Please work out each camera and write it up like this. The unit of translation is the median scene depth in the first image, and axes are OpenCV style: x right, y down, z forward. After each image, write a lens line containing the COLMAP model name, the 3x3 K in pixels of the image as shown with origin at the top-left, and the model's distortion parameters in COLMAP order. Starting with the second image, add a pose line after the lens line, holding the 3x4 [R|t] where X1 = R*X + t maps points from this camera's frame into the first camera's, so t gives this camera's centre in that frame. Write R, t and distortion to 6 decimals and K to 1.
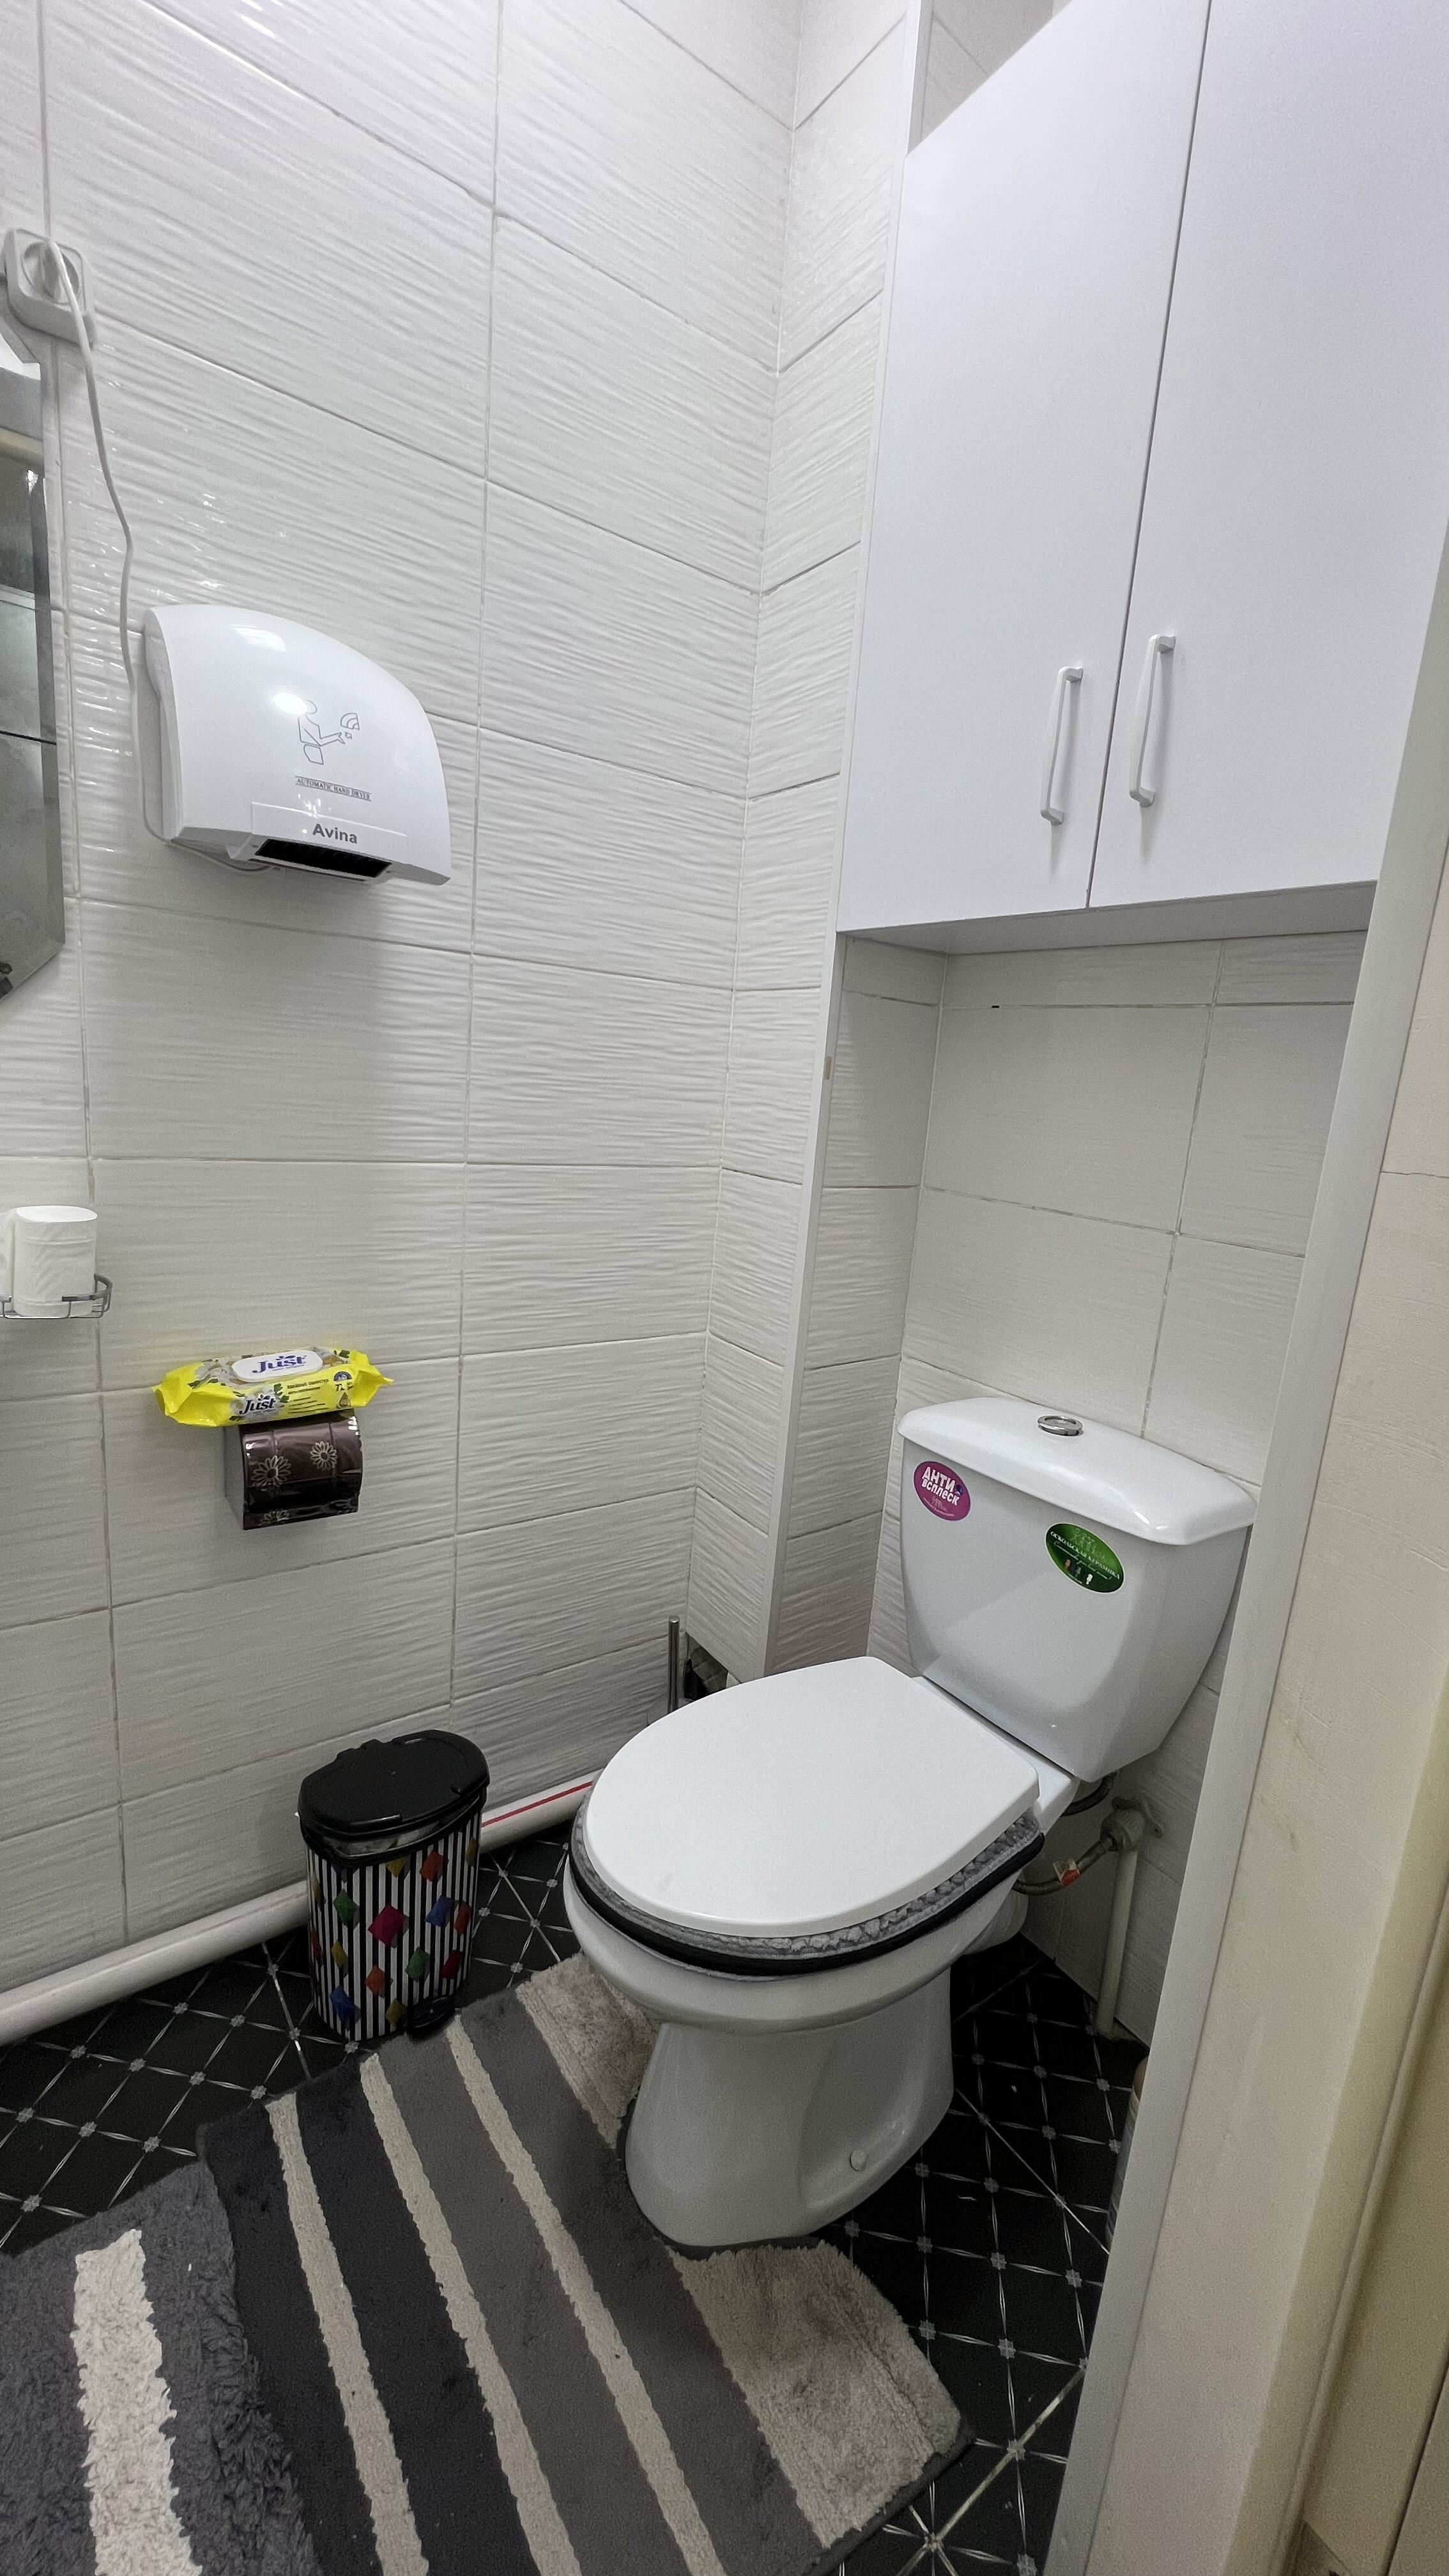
lens RADIAL K [[1025.3, 0, 726.2], [0, 1025.3, 1289.2], [0, 0, 1]] dist [-0.000914, 0.000935]
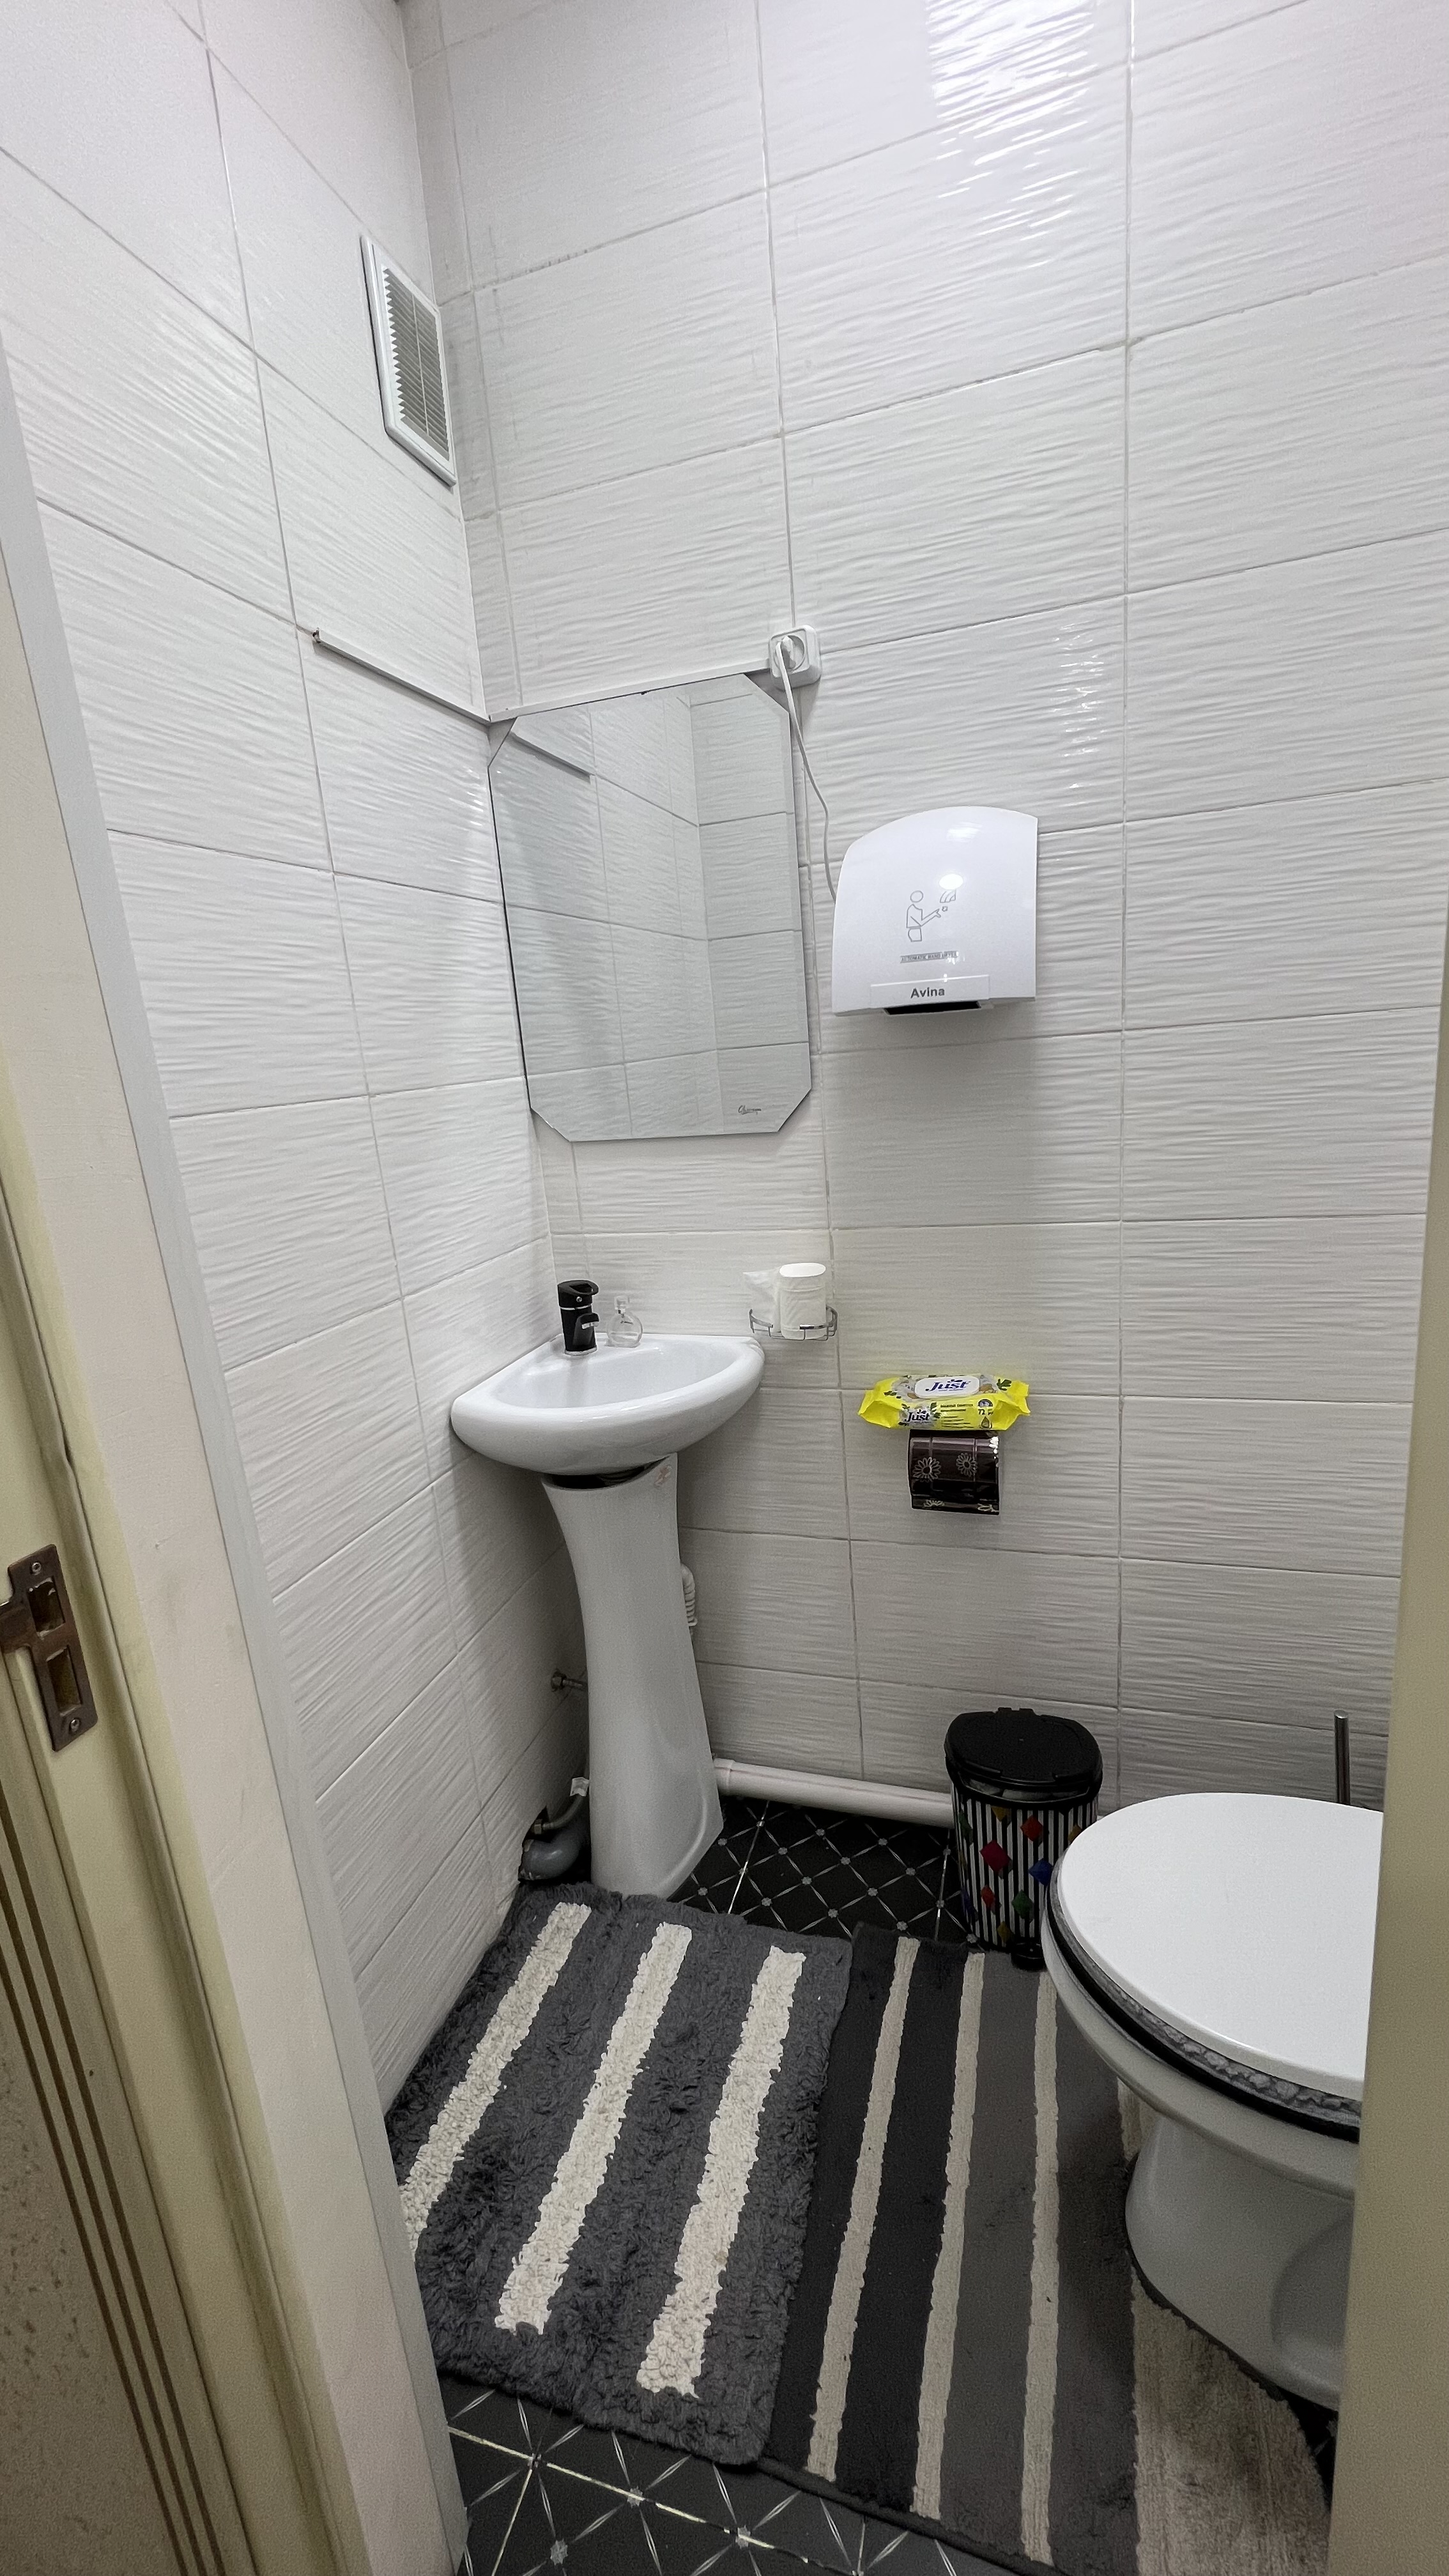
lens RADIAL K [[1025.3, 0, 733.7], [0, 1025.3, 1291.8], [0, 0, 1]] dist [-0.000914, 0.000935]
pose [[0.589200, 0.066359, -0.805258, 0.433076], [-0.038078, 0.997795, 0.054364, -0.104650], [0.807089, -0.001368, 0.590428, 0.035724]]
